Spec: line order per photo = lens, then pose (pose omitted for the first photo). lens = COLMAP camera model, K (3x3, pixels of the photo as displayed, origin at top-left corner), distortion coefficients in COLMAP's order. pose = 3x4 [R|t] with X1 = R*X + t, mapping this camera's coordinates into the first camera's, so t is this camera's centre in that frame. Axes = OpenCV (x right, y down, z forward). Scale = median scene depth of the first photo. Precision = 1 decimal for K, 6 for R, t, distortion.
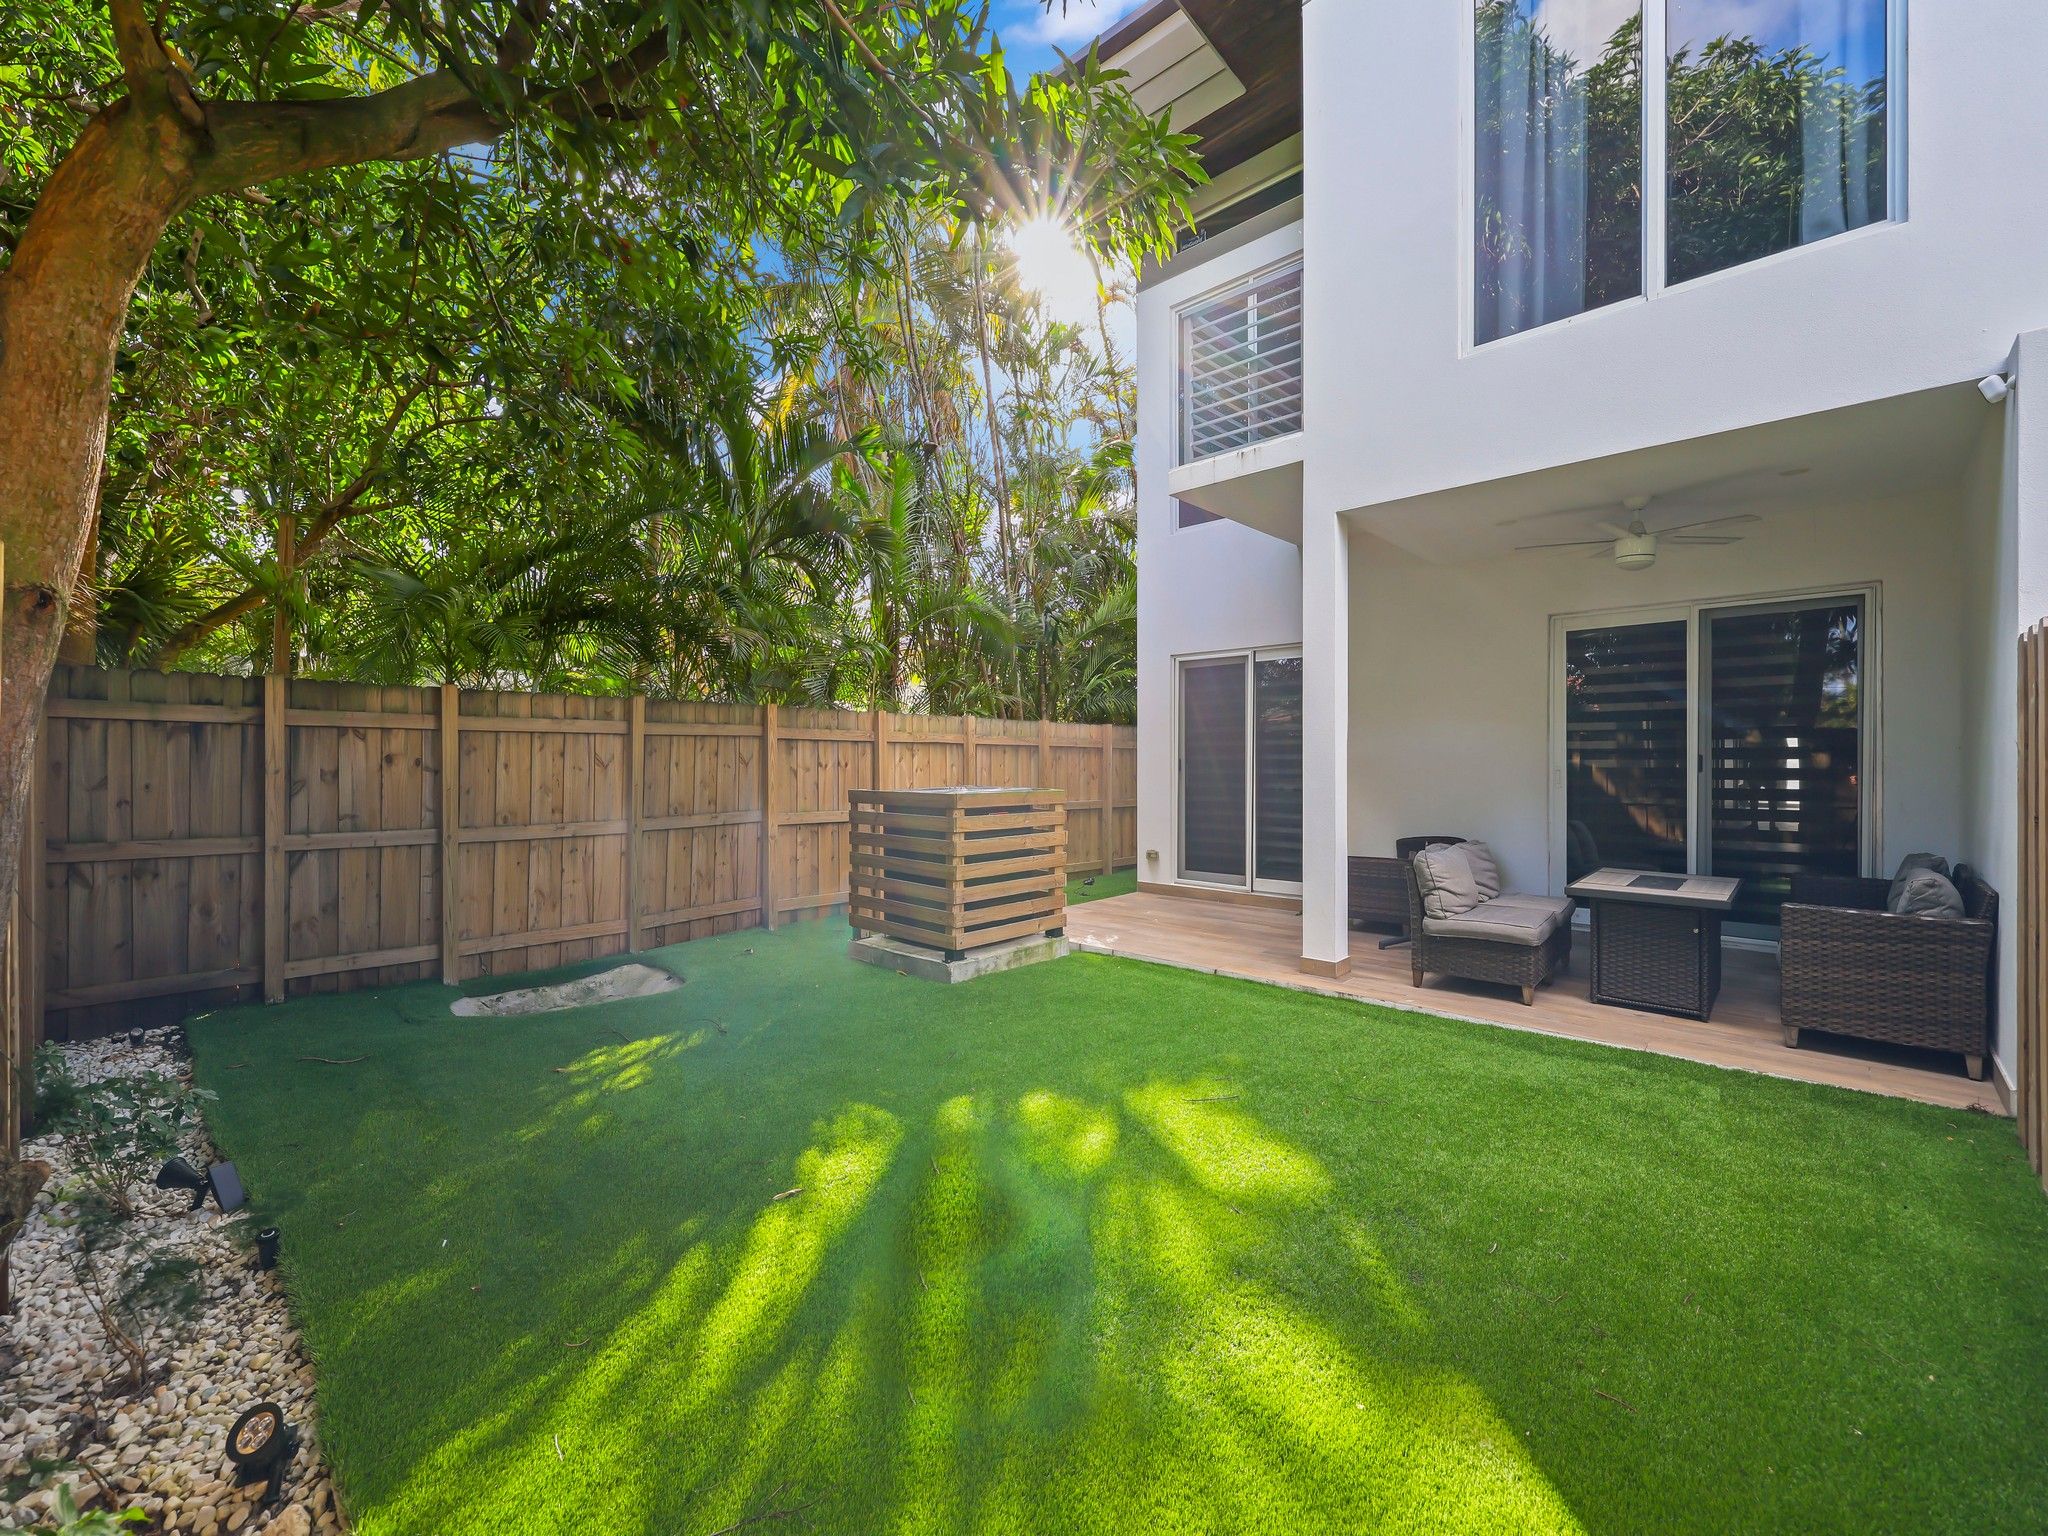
lens RADIAL K [[858.2, 0, 1024.0], [0, 858.2, 768.0], [0, 0, 1]] dist [-0.002273, -0.000259]
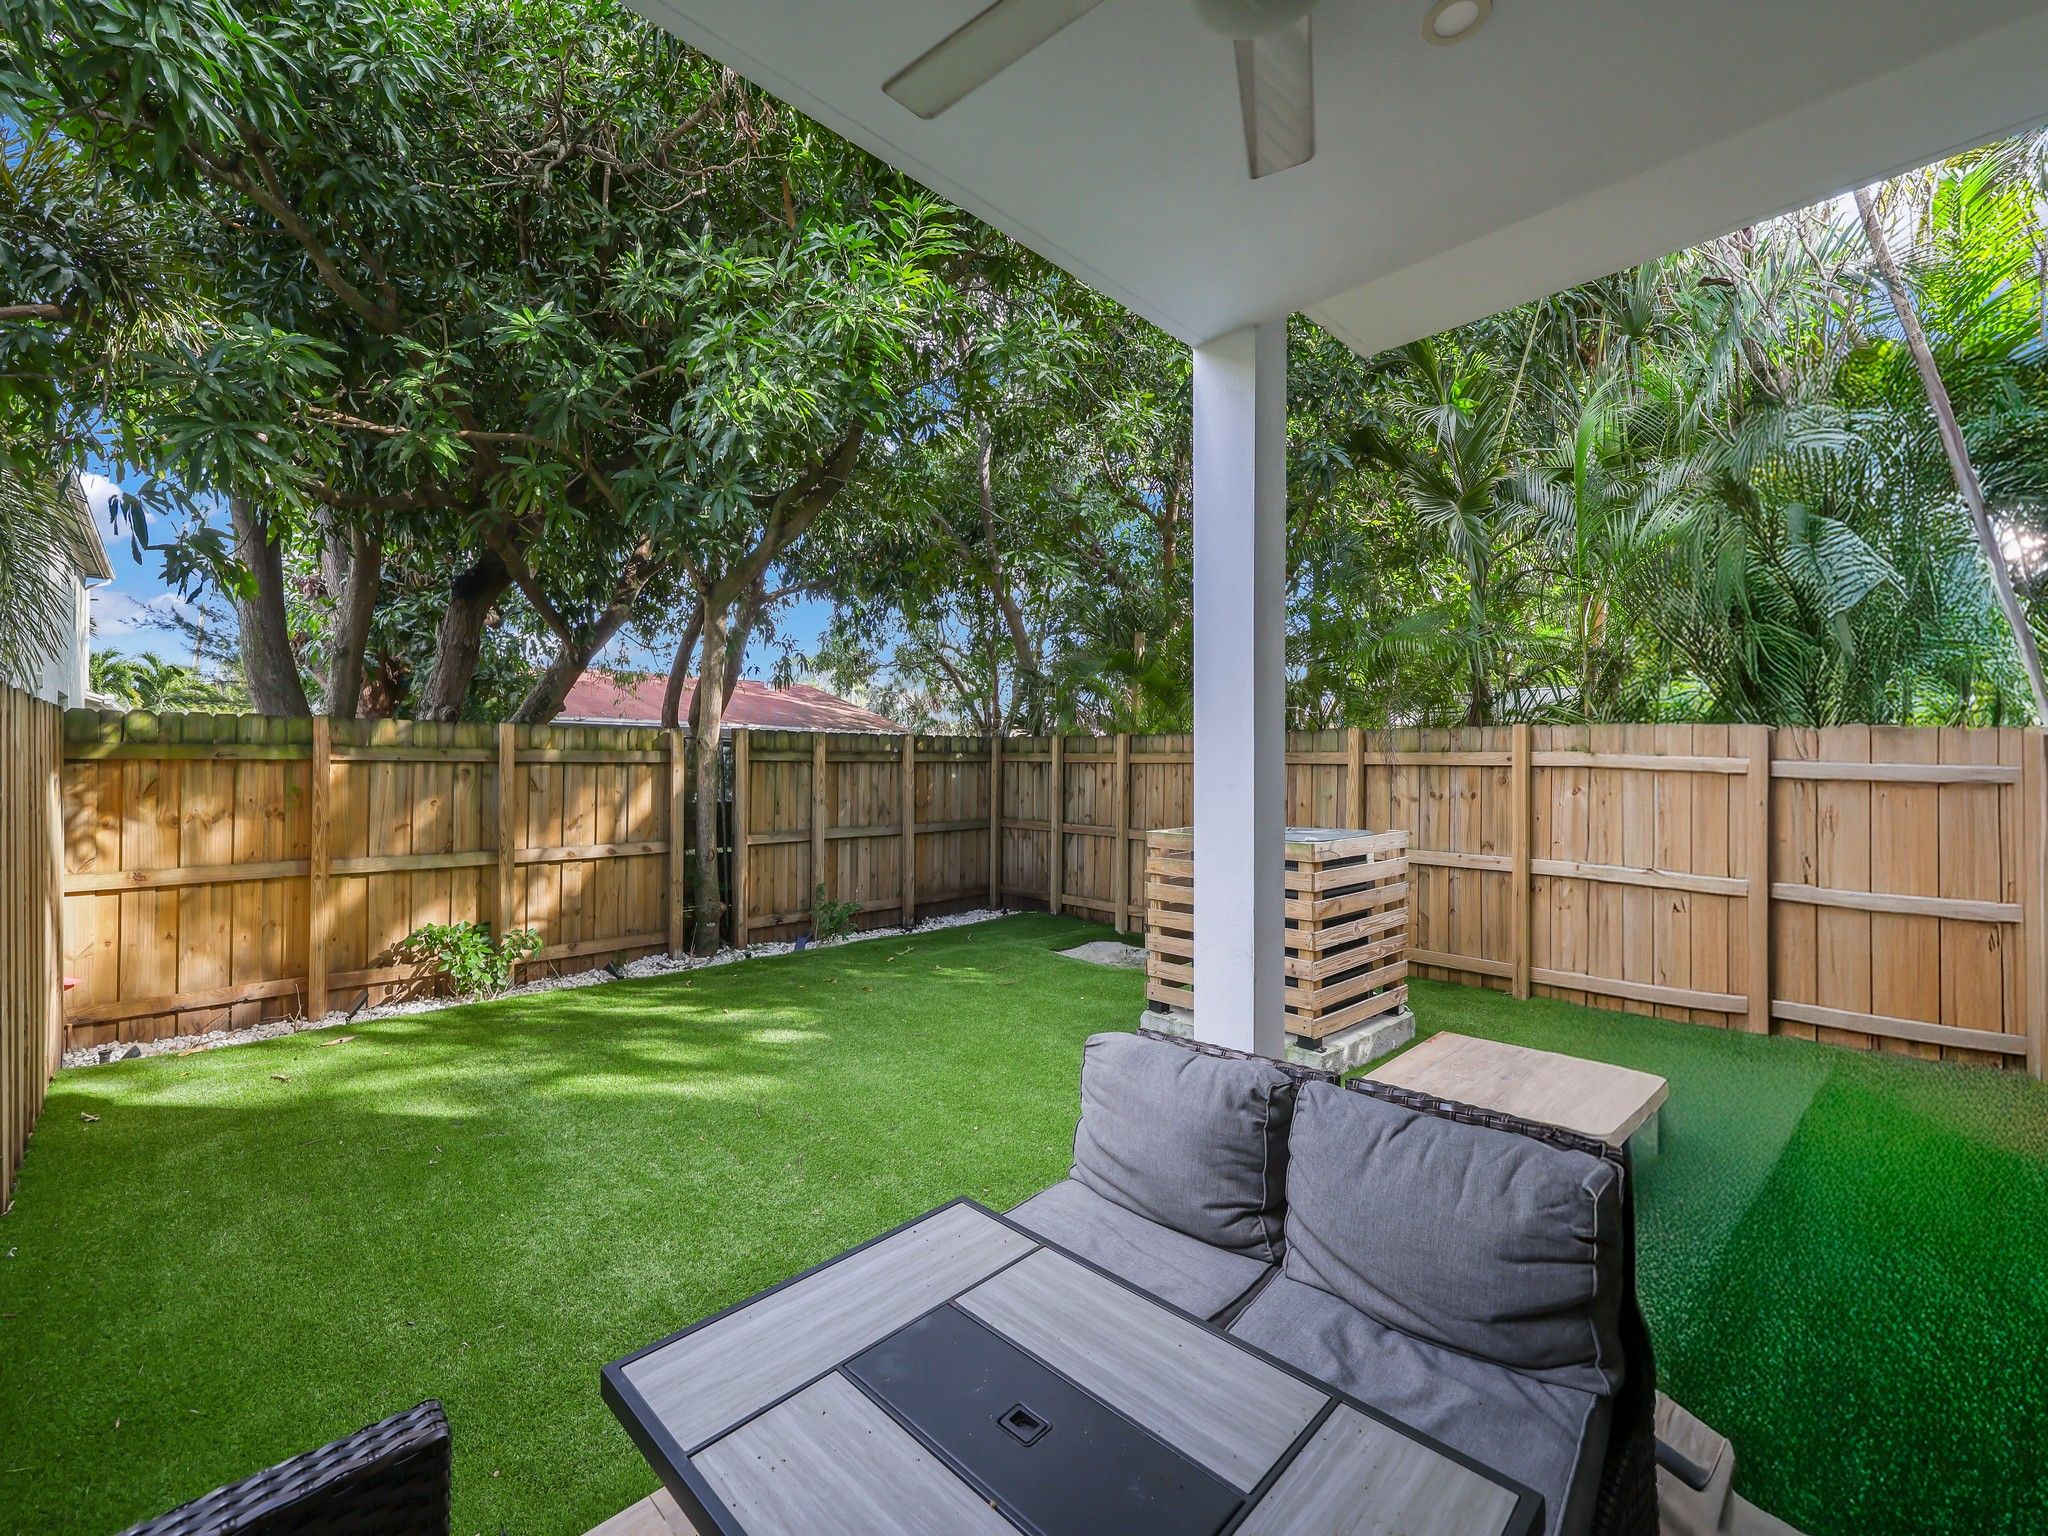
lens RADIAL K [[858.2, 0, 1024.0], [0, 858.2, 768.0], [0, 0, 1]] dist [-0.002273, -0.000259]
pose [[-0.016039, -0.015757, -0.999747, 0.828295], [-0.026581, 0.999529, -0.015327, -0.007821], [0.999518, 0.026329, -0.016450, 0.890445]]
